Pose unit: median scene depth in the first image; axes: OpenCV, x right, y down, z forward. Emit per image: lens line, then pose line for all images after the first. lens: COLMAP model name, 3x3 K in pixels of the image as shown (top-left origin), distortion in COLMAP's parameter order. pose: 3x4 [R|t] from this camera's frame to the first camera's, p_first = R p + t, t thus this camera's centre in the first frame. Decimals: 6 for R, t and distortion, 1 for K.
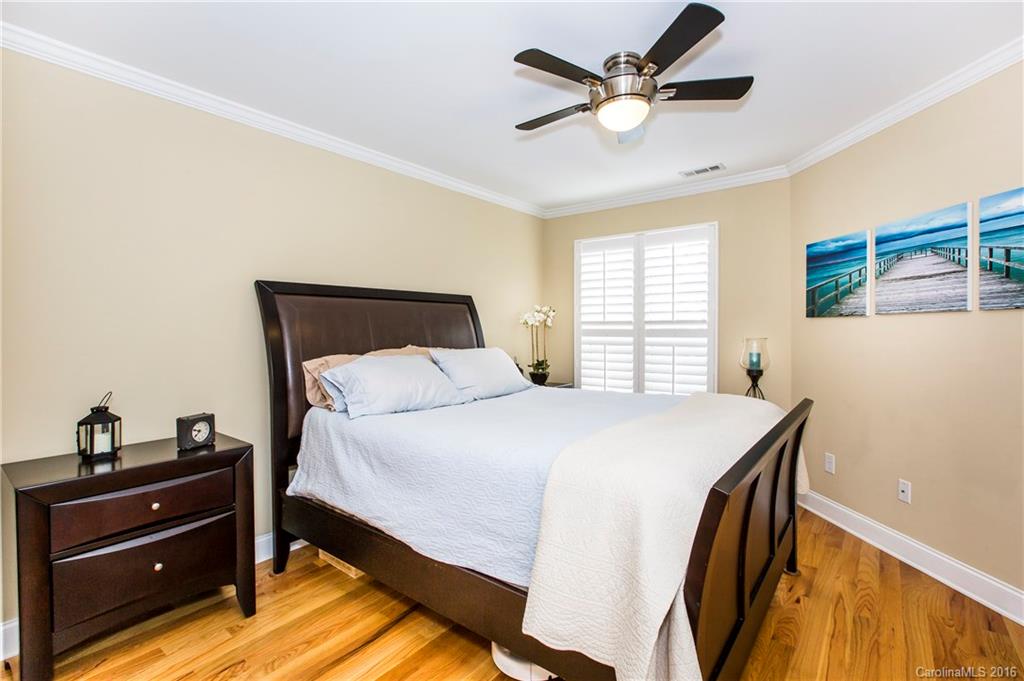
lens RADIAL K [[463.7, 0, 514.4], [0, 463.7, 336.5], [0, 0, 1]] dist [-0.000514, -0.000281]
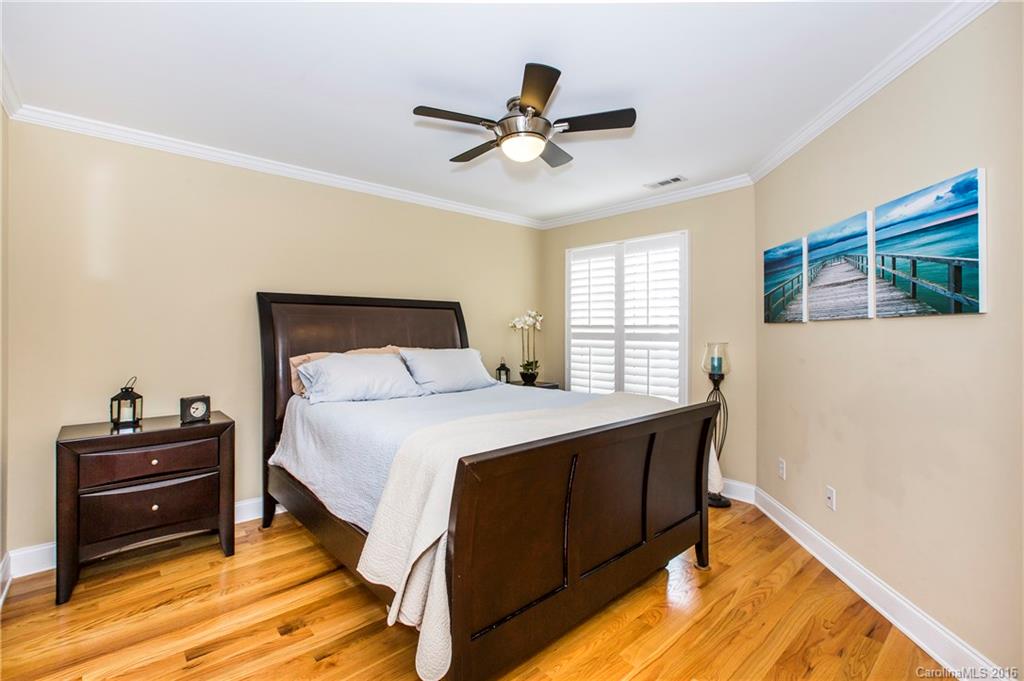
lens RADIAL K [[463.7, 0, 528.6], [0, 463.7, 328.0], [0, 0, 1]] dist [-0.000514, -0.000281]
pose [[0.984887, 0.006319, -0.173080, 0.390758], [-0.010083, 0.999731, -0.020880, -0.004980], [0.172902, 0.022310, 0.984686, -0.109461]]
